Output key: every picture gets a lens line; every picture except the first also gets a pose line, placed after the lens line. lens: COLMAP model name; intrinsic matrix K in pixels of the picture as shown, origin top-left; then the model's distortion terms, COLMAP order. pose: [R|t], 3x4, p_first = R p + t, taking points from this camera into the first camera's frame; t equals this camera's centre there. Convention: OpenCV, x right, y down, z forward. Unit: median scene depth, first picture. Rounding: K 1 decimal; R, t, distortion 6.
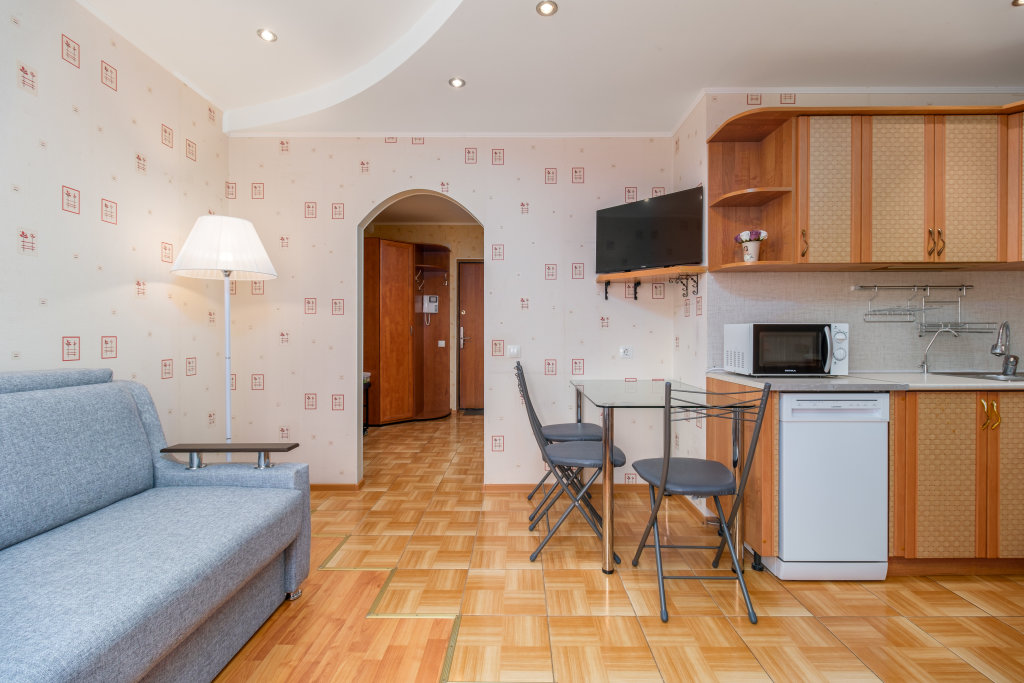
lens RADIAL K [[449.7, 0, 518.8], [0, 449.7, 339.0], [0, 0, 1]] dist [-0.001063, -0.000065]
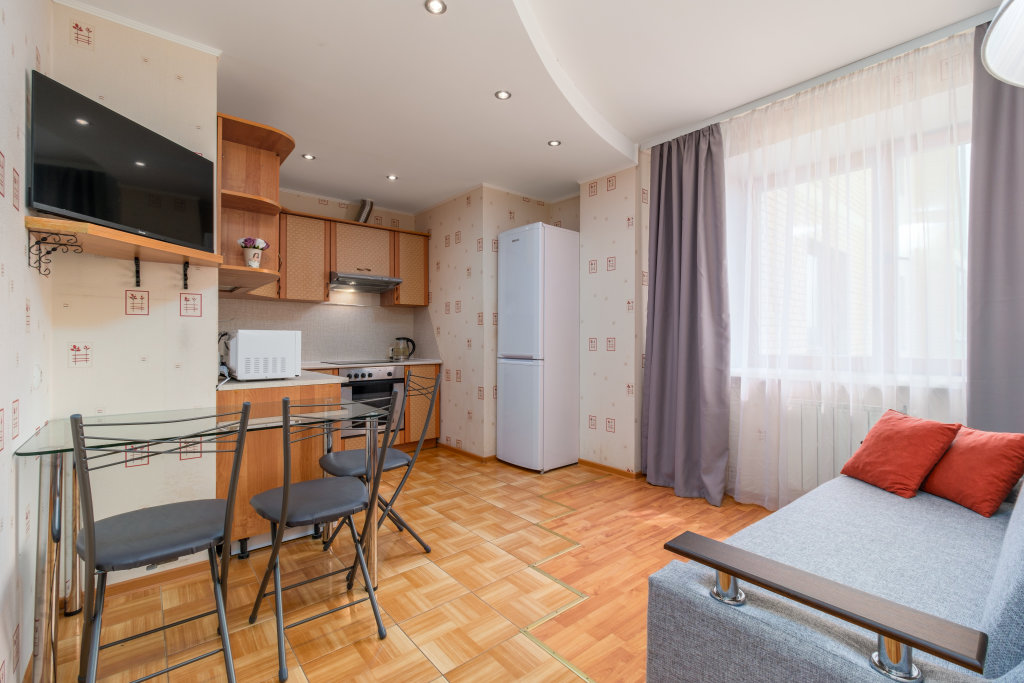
lens RADIAL K [[449.7, 0, 518.8], [0, 449.7, 339.0], [0, 0, 1]] dist [-0.001063, -0.000065]
pose [[-0.645595, 0.002504, 0.763675, -0.647204], [0.009444, 0.999944, 0.004705, -0.012853], [-0.763621, 0.010250, -0.645583, 1.212620]]
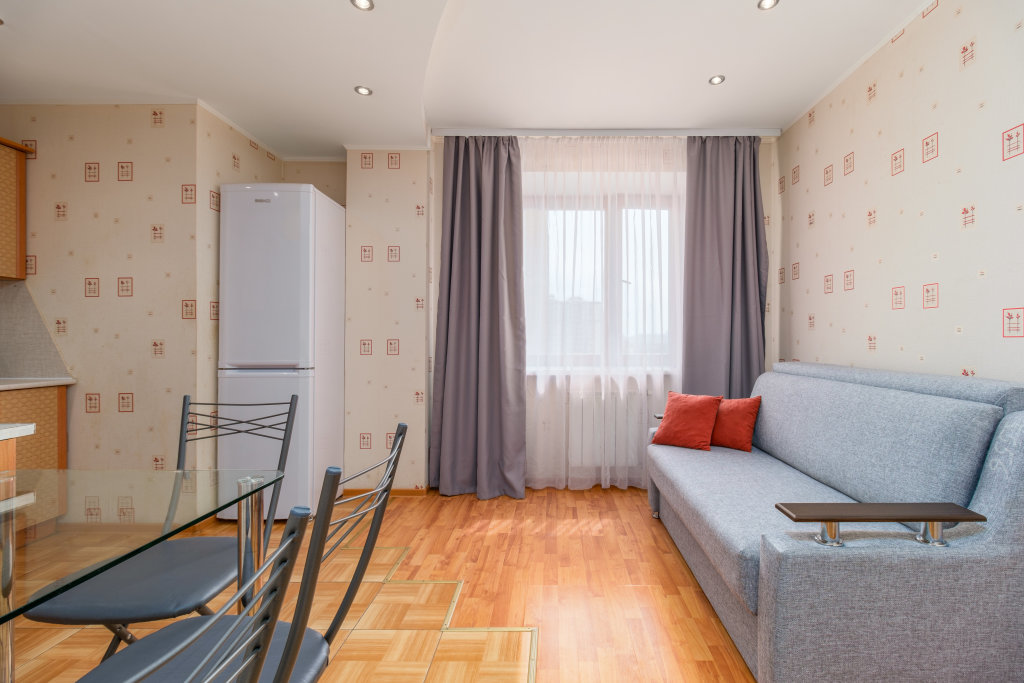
lens RADIAL K [[460.5, 0, 548.2], [0, 460.5, 340.3], [0, 0, 1]] dist [-0.001551, -0.000295]
pose [[-0.999995, 0.002432, 0.001804, -0.124510], [0.002448, 0.999955, 0.009207, -0.015569], [-0.001781, 0.009211, -0.999956, 1.341214]]
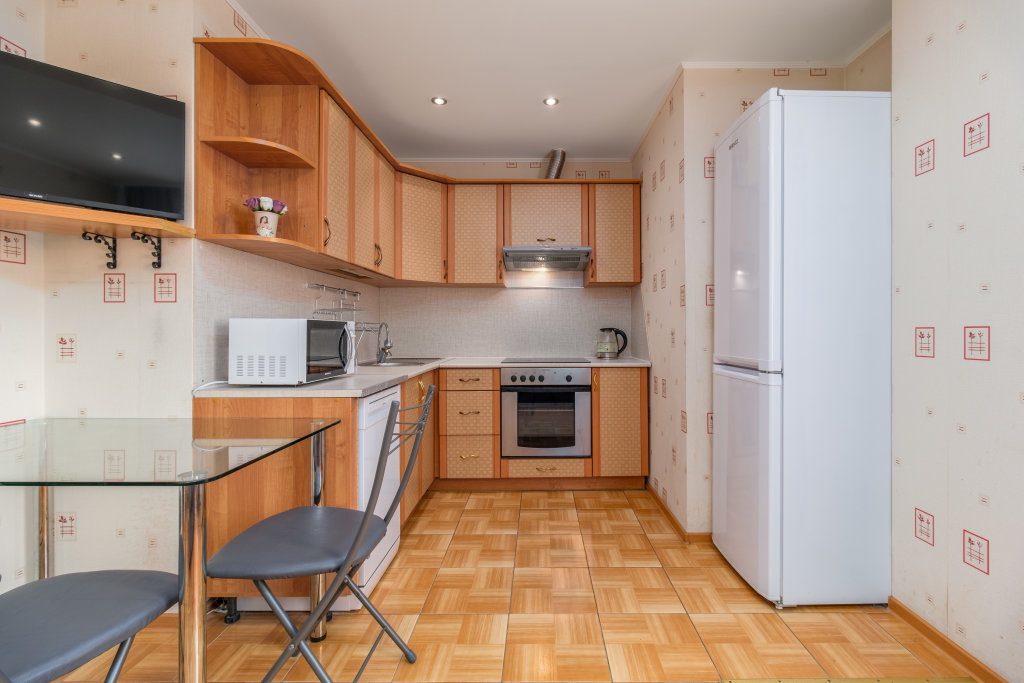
lens RADIAL K [[455.4, 0, 538.1], [0, 455.4, 328.8], [0, 0, 1]] dist [-0.001137, -0.000214]
pose [[-0.003994, 0.006055, 0.999974, -0.269083], [0.011883, 0.999911, -0.006007, -0.006310], [-0.999921, 0.011858, -0.004066, 0.549275]]
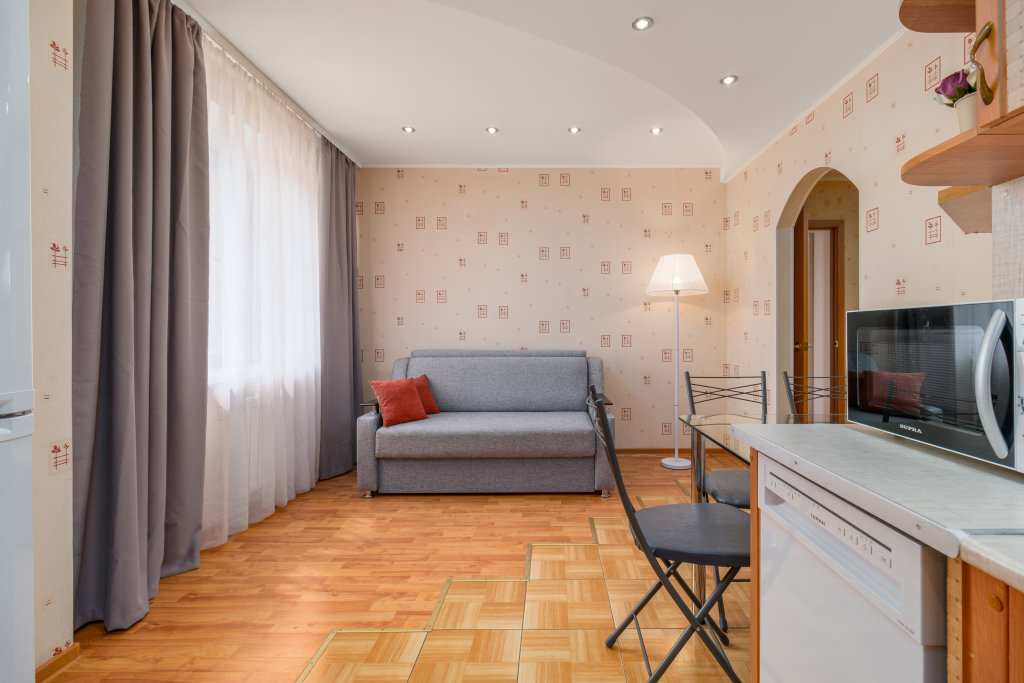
lens RADIAL K [[464.0, 0, 552.9], [0, 464.0, 335.3], [0, 0, 1]] dist [-0.001233, -0.000300]
pose [[0.007412, 0.001683, -0.999971, 0.930733], [-0.005677, 0.999983, 0.001641, -0.005862], [0.999956, 0.005664, 0.007422, 0.638040]]
